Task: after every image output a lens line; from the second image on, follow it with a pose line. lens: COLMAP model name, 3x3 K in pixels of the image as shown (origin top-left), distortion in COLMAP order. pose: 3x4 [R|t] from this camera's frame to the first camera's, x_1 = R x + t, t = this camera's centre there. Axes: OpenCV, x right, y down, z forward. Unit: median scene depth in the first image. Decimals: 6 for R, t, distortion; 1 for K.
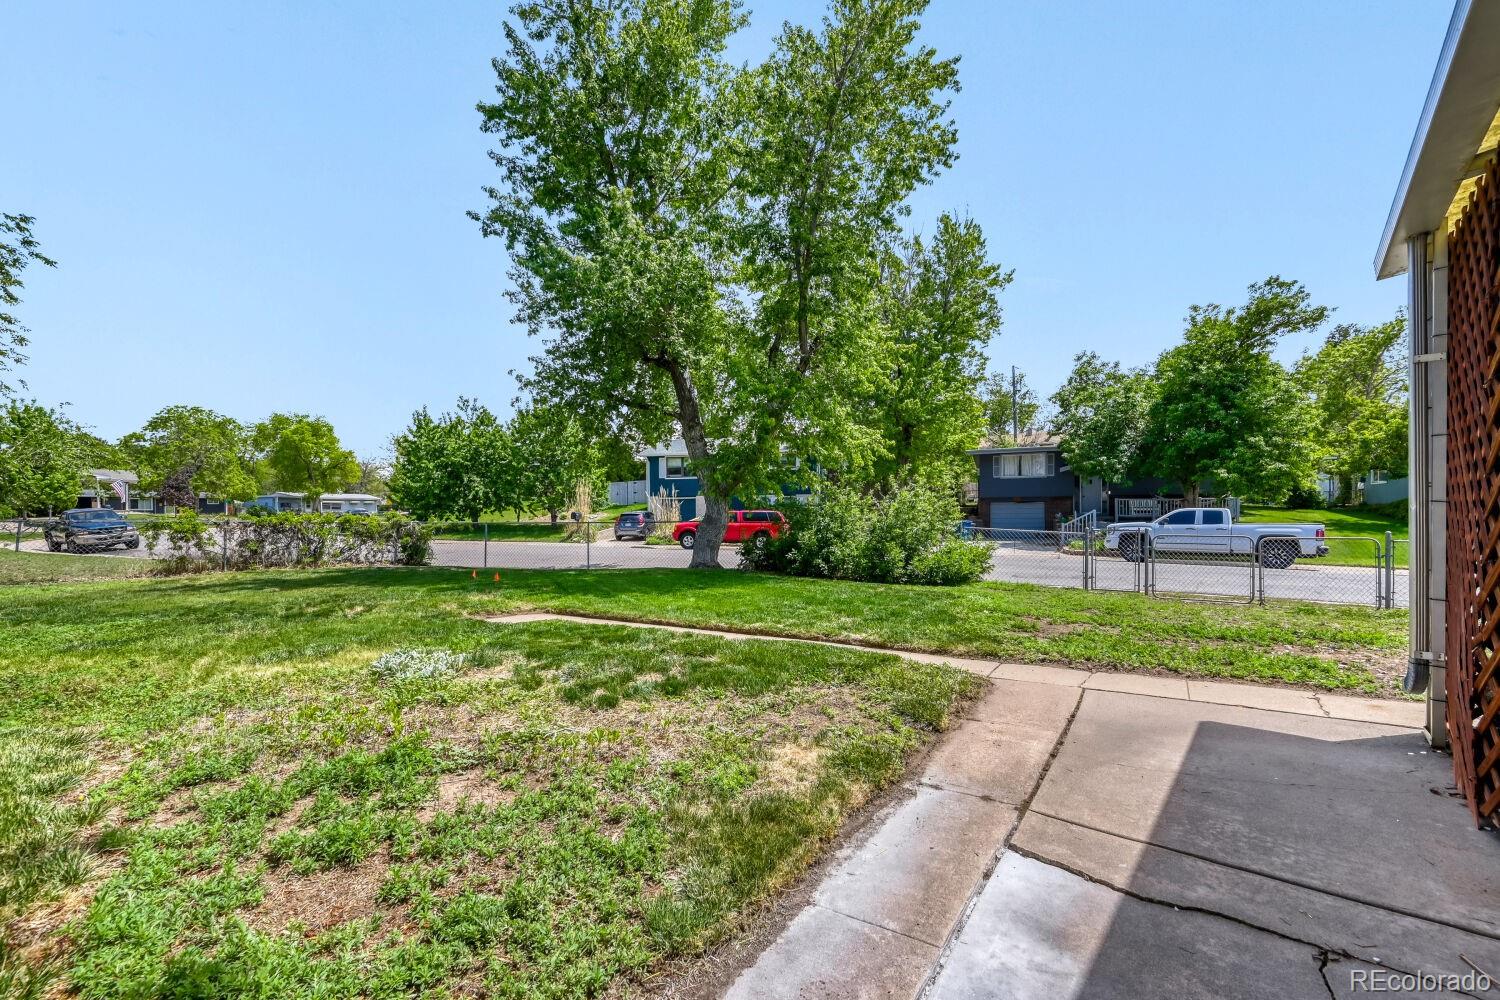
lens RADIAL K [[598.2, 0, 750.4], [0, 598.2, 526.3], [0, 0, 1]] dist [0.000030, -0.000038]
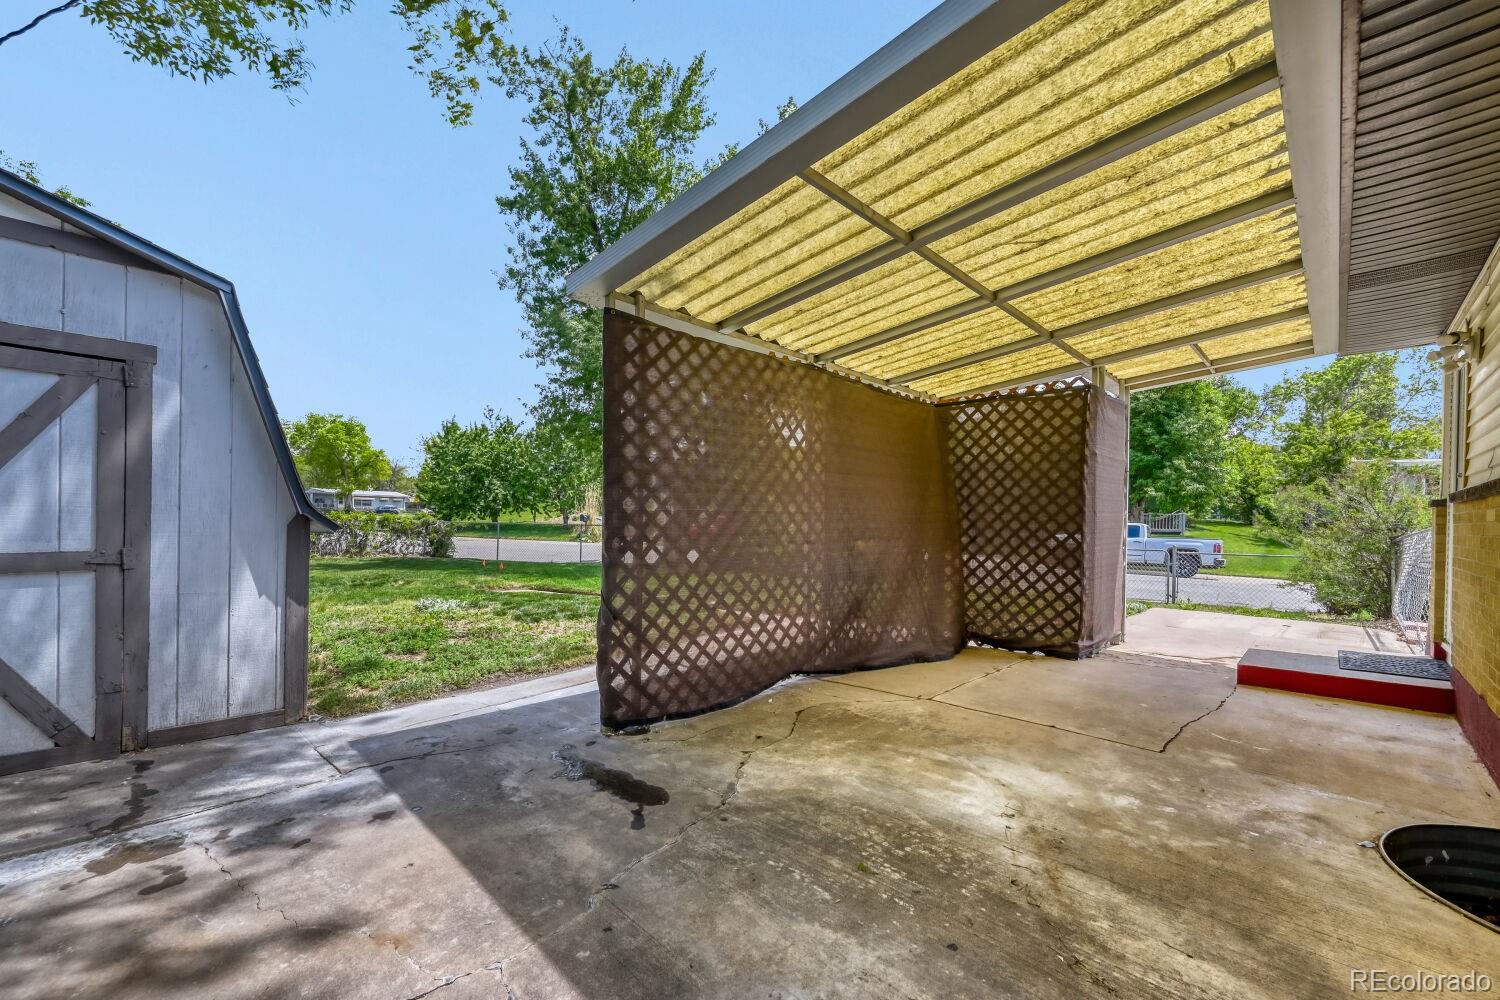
lens RADIAL K [[605.3, 0, 752.9], [0, 605.3, 529.6], [0, 0, 1]] dist [0.012336, -0.000043]
pose [[0.999110, 0.021298, -0.036399, 0.061839], [-0.021323, 0.999773, -0.000295, -0.001822], [0.036384, 0.001071, 0.999337, -0.110011]]
